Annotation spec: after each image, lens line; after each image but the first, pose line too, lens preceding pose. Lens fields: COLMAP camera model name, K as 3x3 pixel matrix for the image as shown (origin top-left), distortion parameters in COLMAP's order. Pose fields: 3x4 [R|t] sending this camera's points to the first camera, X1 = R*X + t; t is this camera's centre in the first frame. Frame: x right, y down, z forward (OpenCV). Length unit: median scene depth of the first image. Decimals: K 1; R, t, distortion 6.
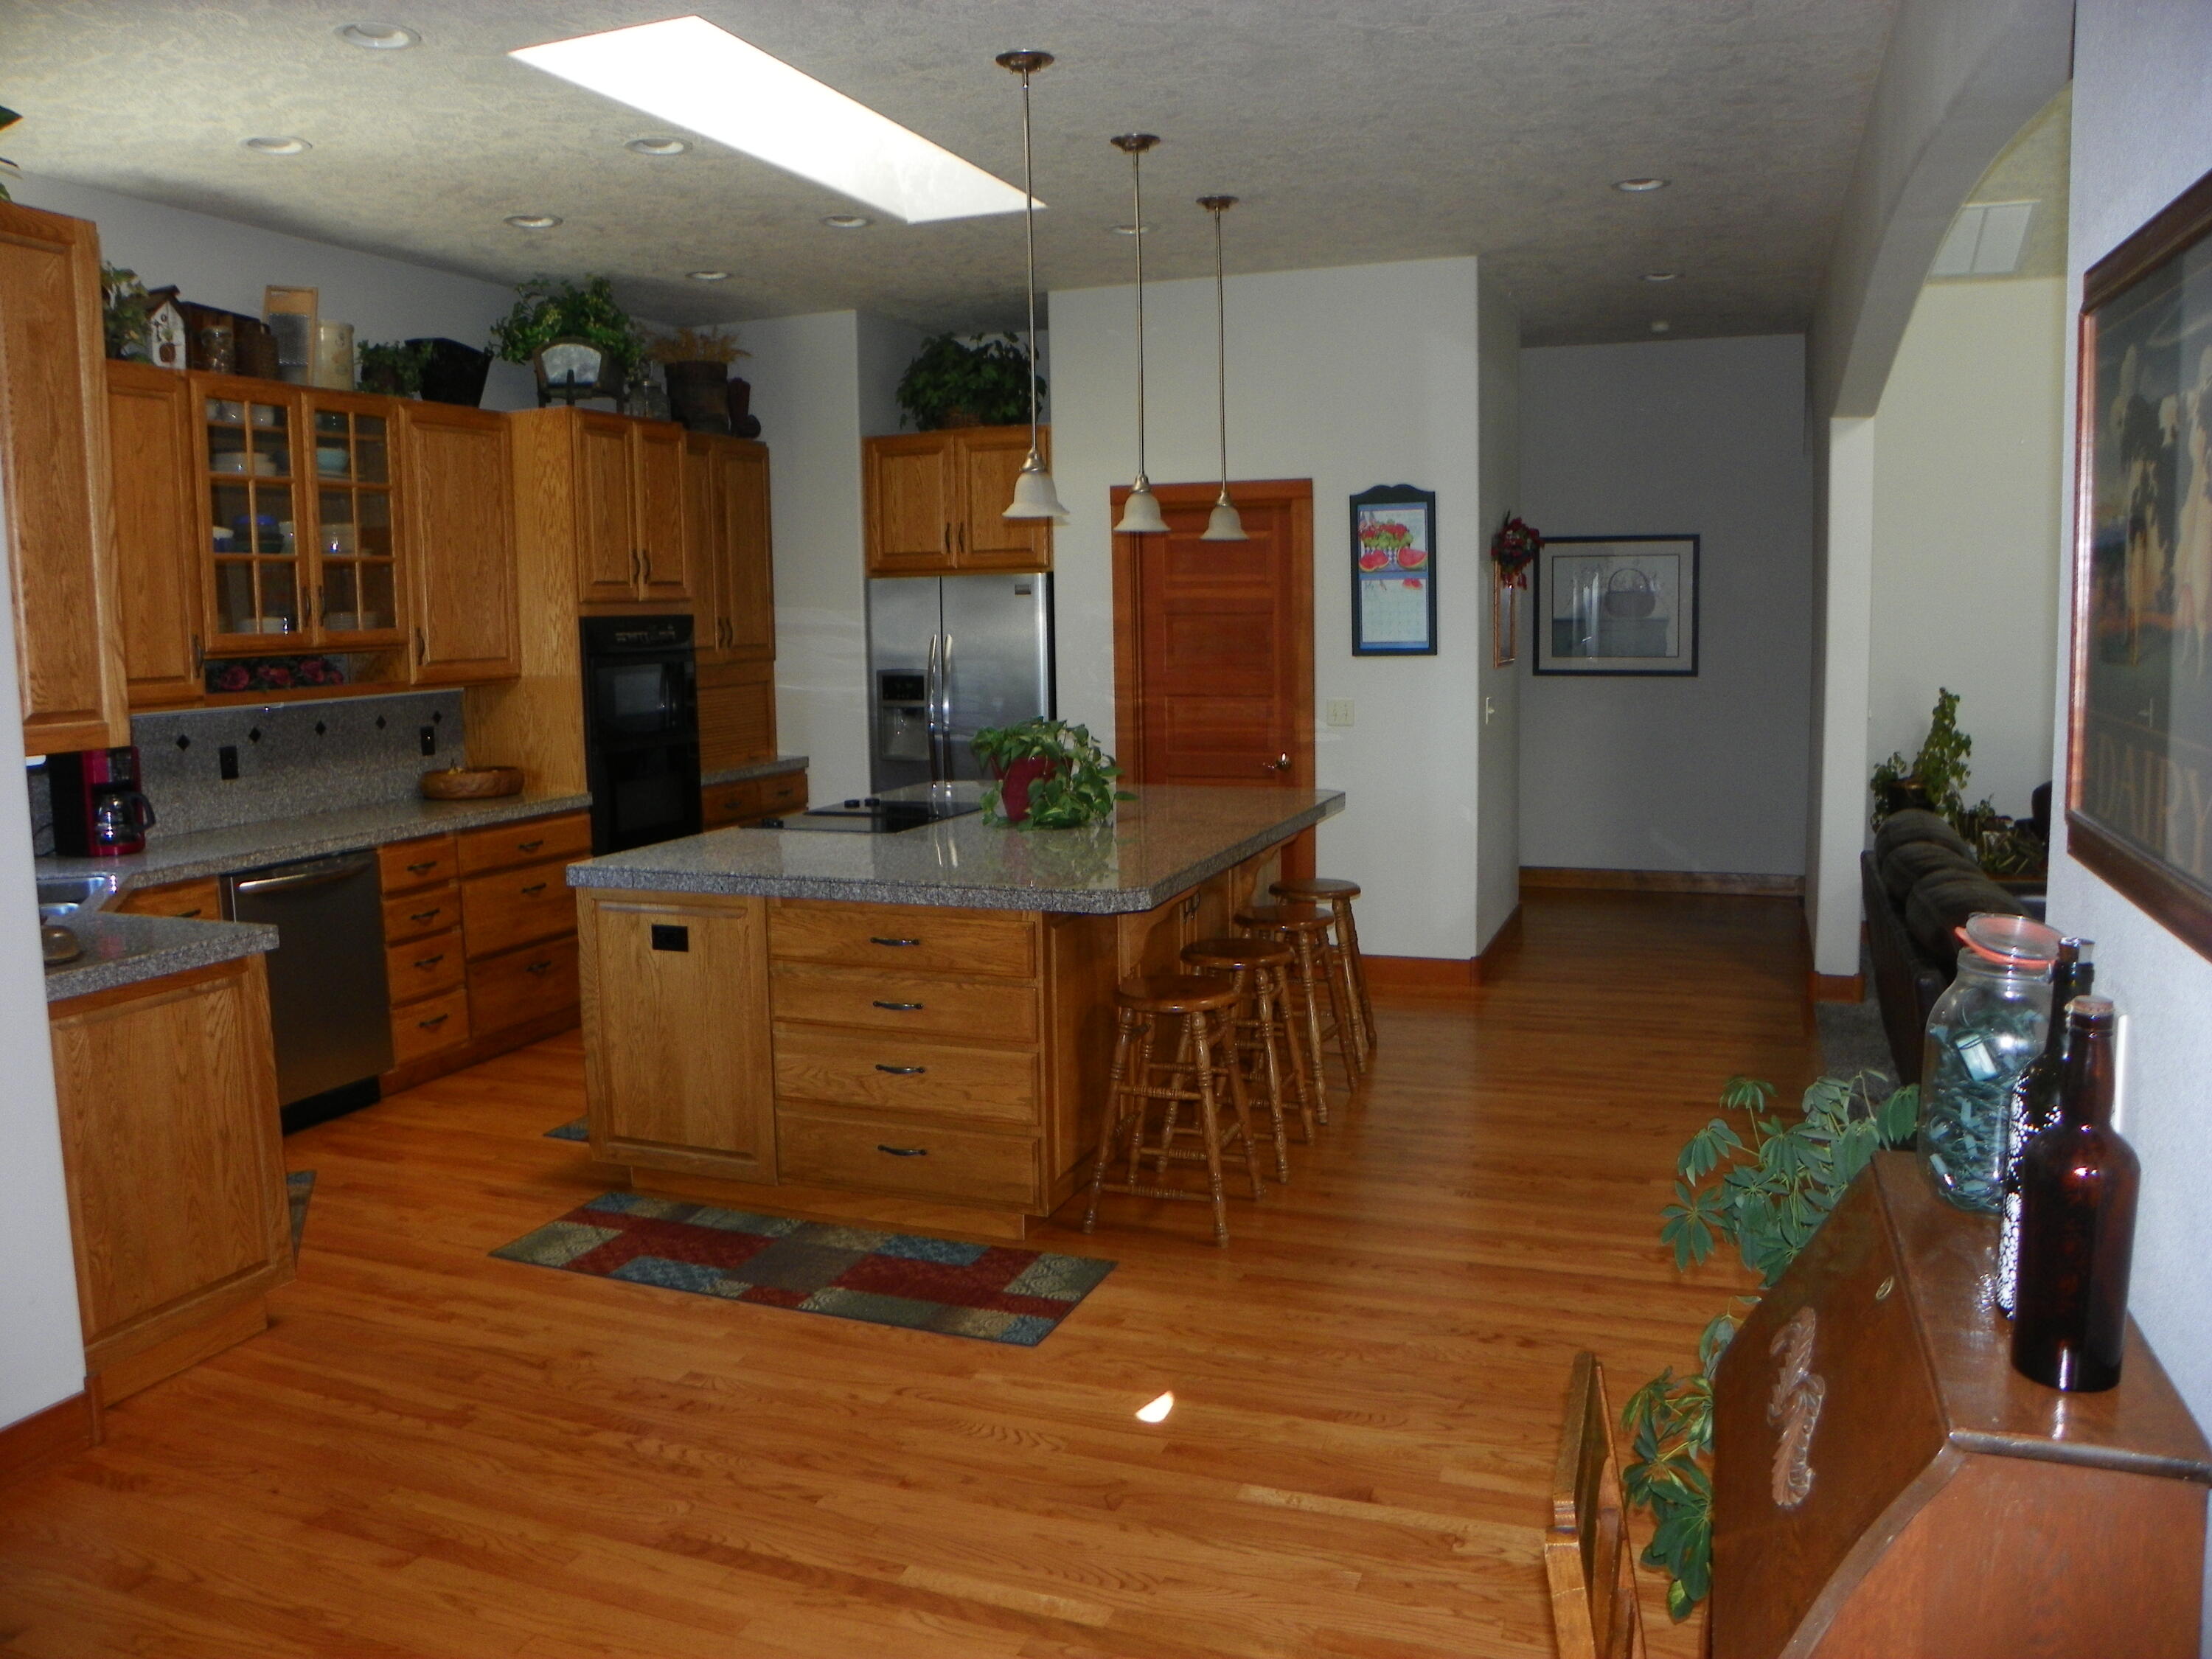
lens RADIAL K [[1696.0, 0, 1095.9], [0, 1696.0, 821.0], [0, 0, 1]] dist [-0.150756, 0.100398]
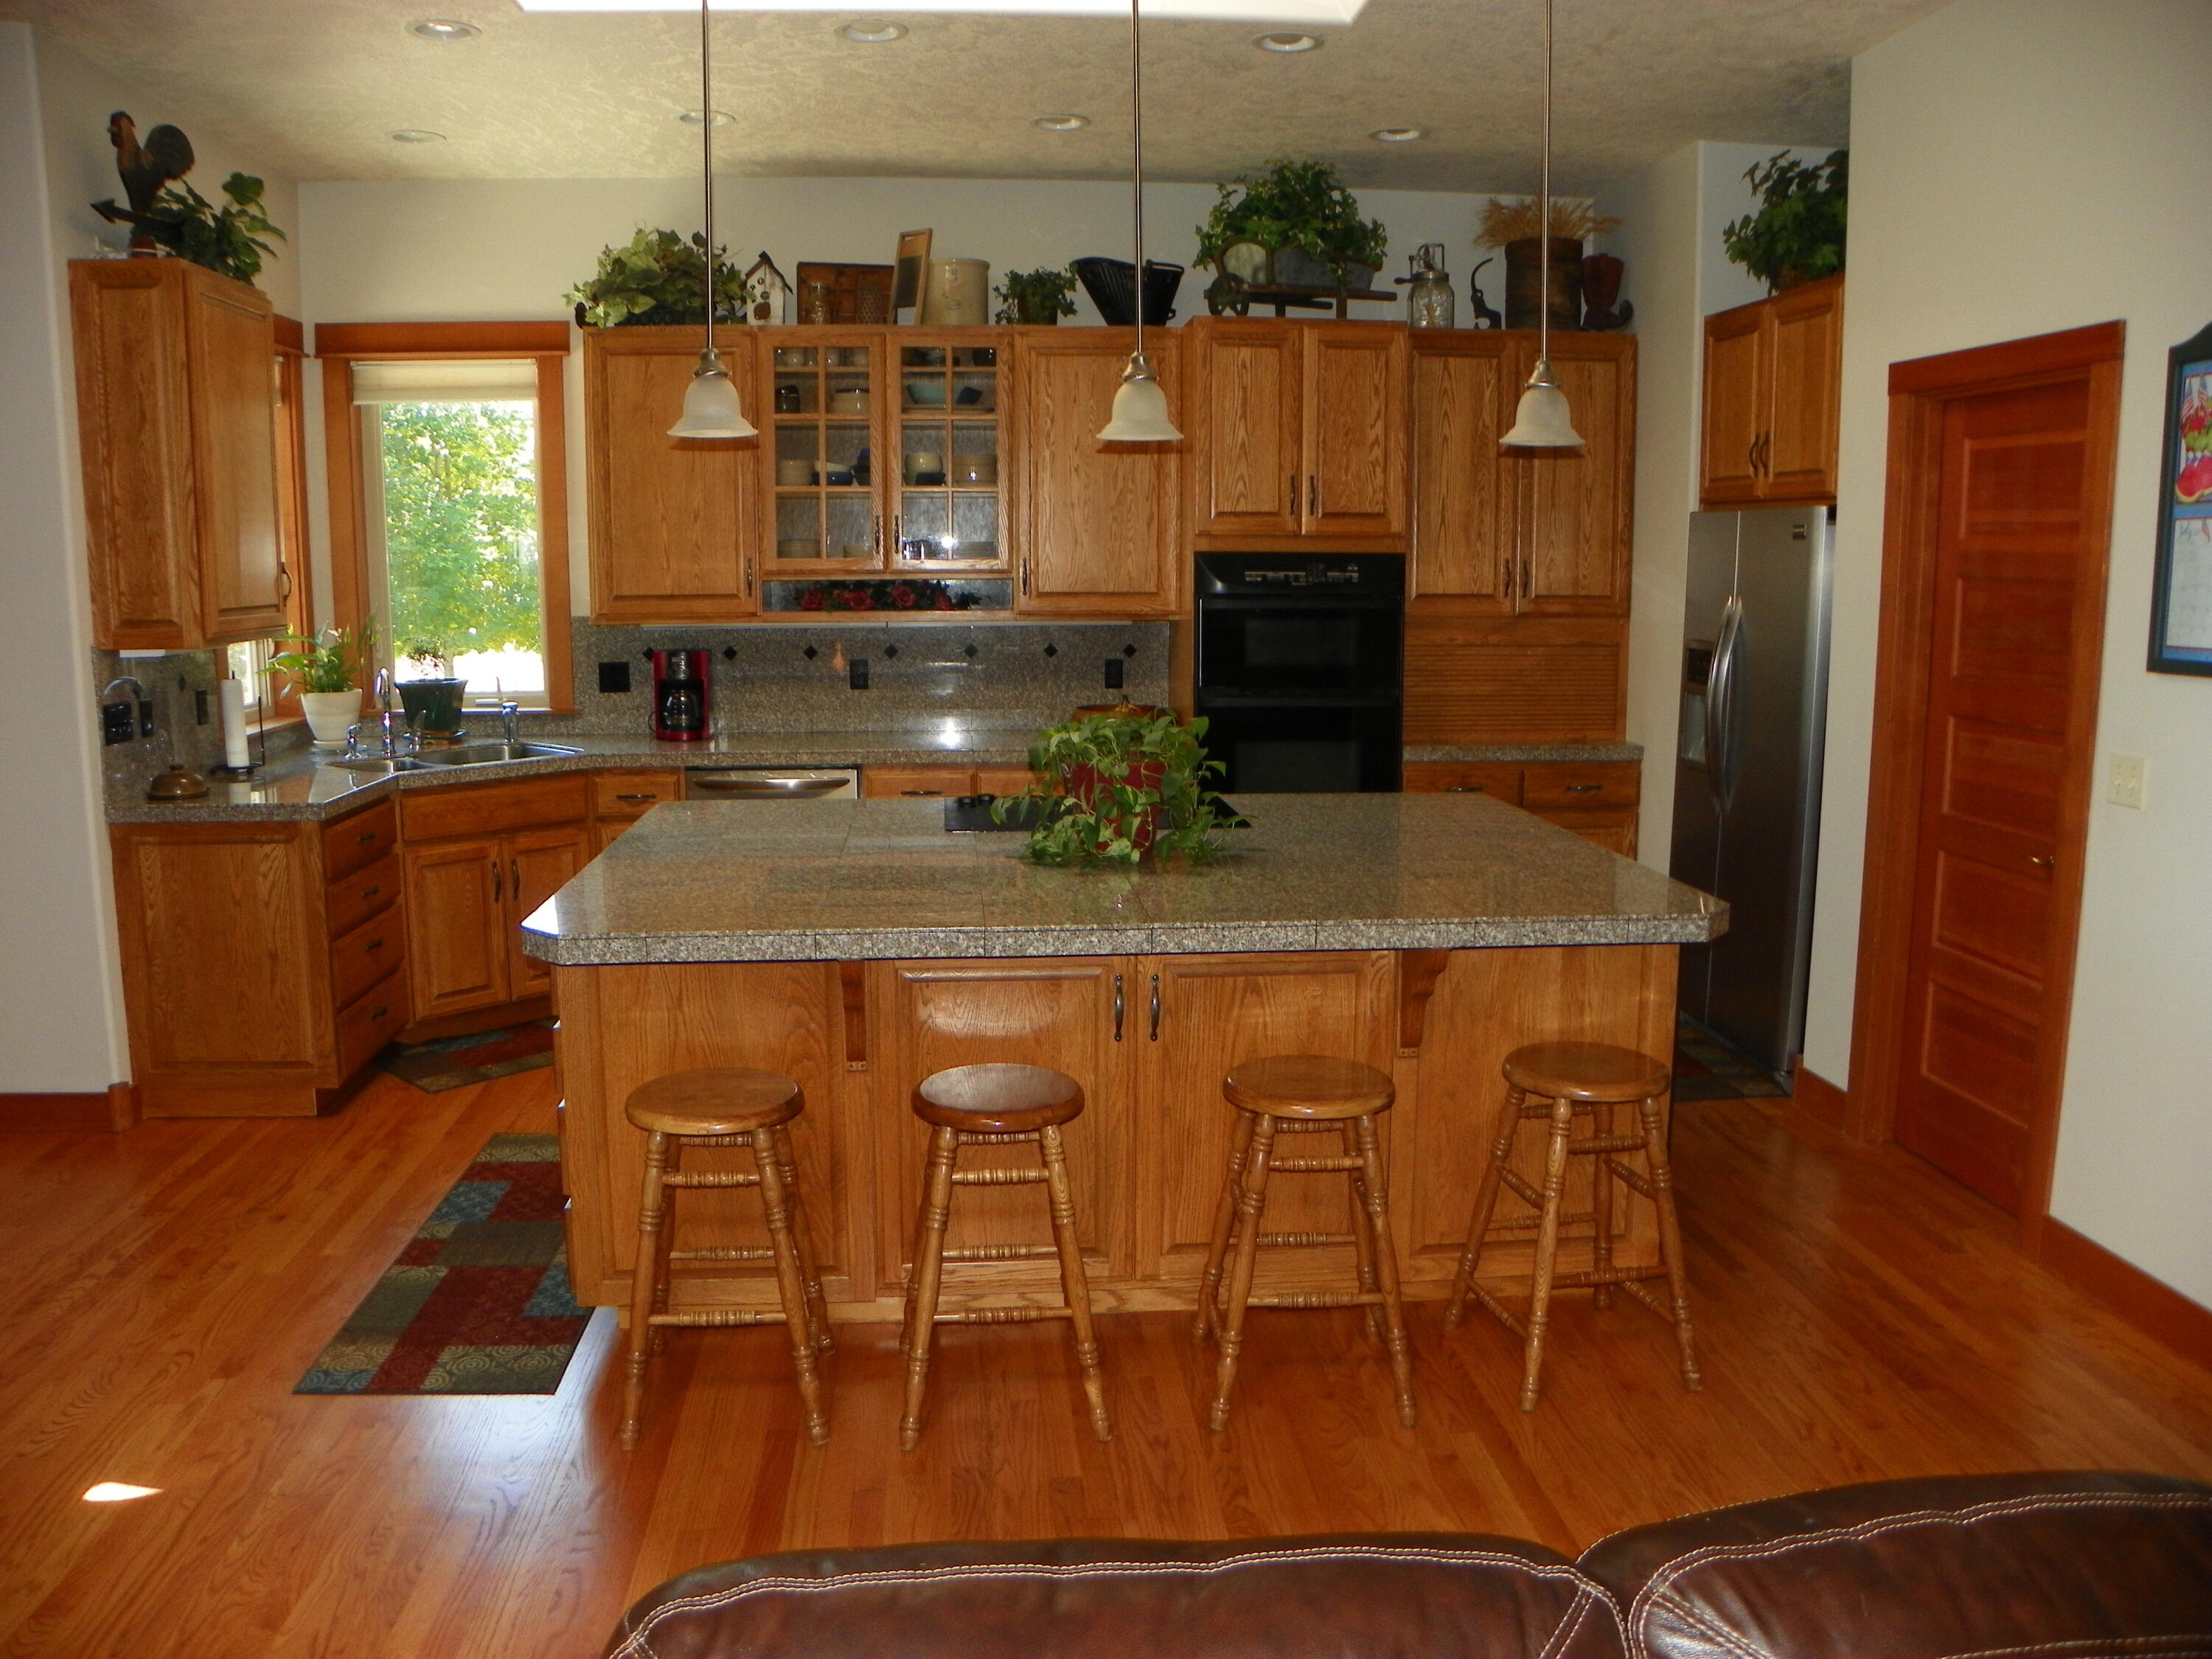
lens RADIAL K [[1696.0, 0, 1095.9], [0, 1696.0, 821.0], [0, 0, 1]] dist [-0.150756, 0.100398]
pose [[0.433969, 0.159493, -0.886698, 0.588950], [-0.120318, 0.985649, 0.118406, -0.096017], [0.892858, 0.055301, 0.446931, 0.662540]]
